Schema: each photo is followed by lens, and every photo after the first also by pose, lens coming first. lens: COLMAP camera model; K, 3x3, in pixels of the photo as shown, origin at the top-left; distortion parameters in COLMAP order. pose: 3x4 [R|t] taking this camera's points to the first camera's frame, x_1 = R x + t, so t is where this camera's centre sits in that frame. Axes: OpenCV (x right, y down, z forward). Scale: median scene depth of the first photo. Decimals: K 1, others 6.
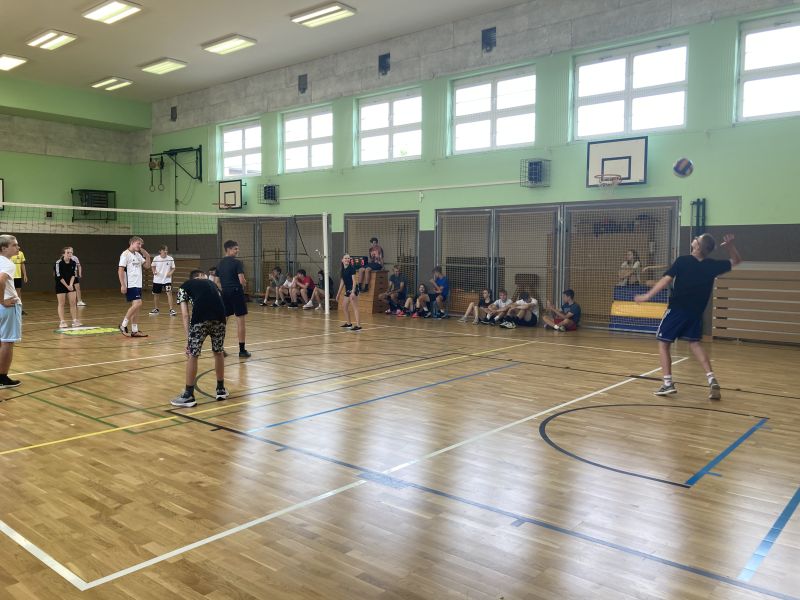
lens RADIAL K [[652.7, 0, 354.4], [0, 652.7, 307.4], [0, 0, 1]] dist [0.036400, -0.038273]
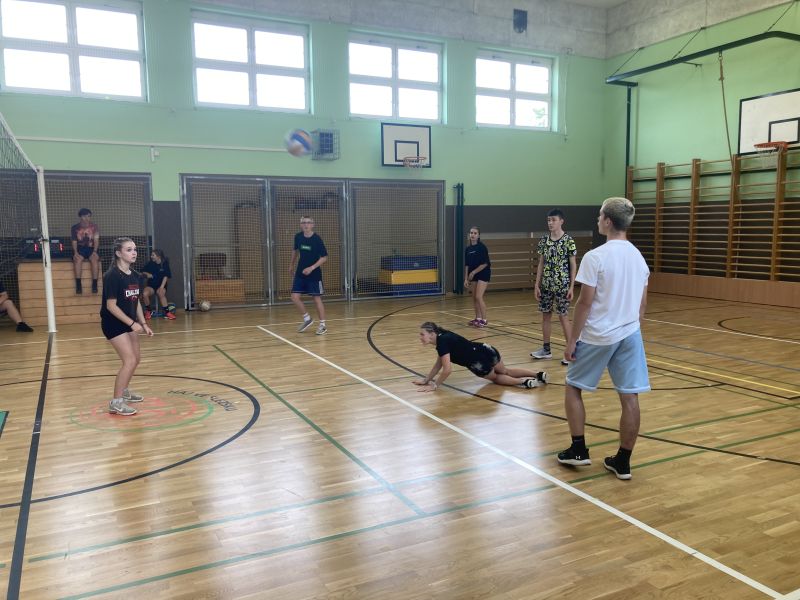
lens RADIAL K [[652.7, 0, 400.3], [0, 652.7, 303.3], [0, 0, 1]] dist [0.036400, -0.038273]
pose [[0.369042, -0.117772, 0.921920, -0.620938], [0.090393, 0.991785, 0.090513, -0.055678], [-0.925006, 0.049932, 0.376656, 0.585209]]
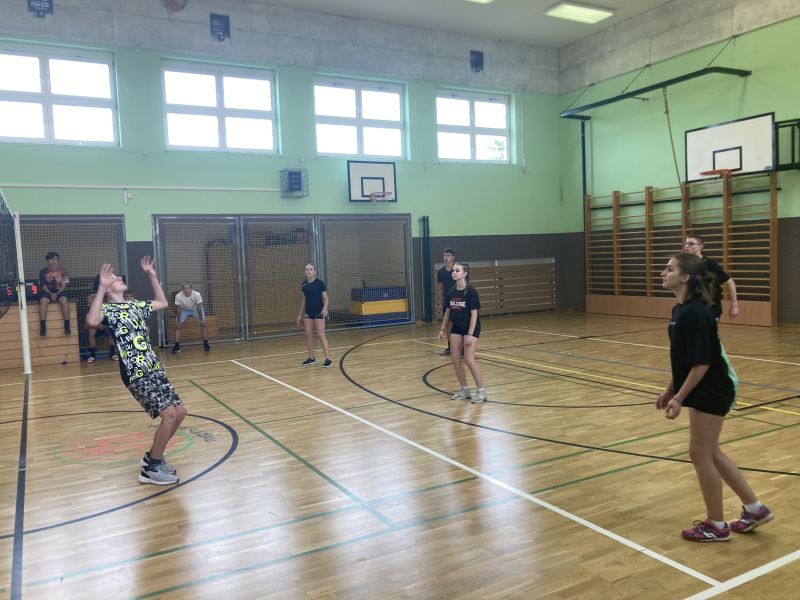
lens RADIAL K [[652.7, 0, 392.1], [0, 652.7, 297.5], [0, 0, 1]] dist [0.036400, -0.038273]
pose [[0.337118, -0.077062, 0.938303, -0.645094], [0.121139, 0.991910, 0.037942, -0.056406], [-0.933636, 0.100874, 0.343726, 0.573547]]
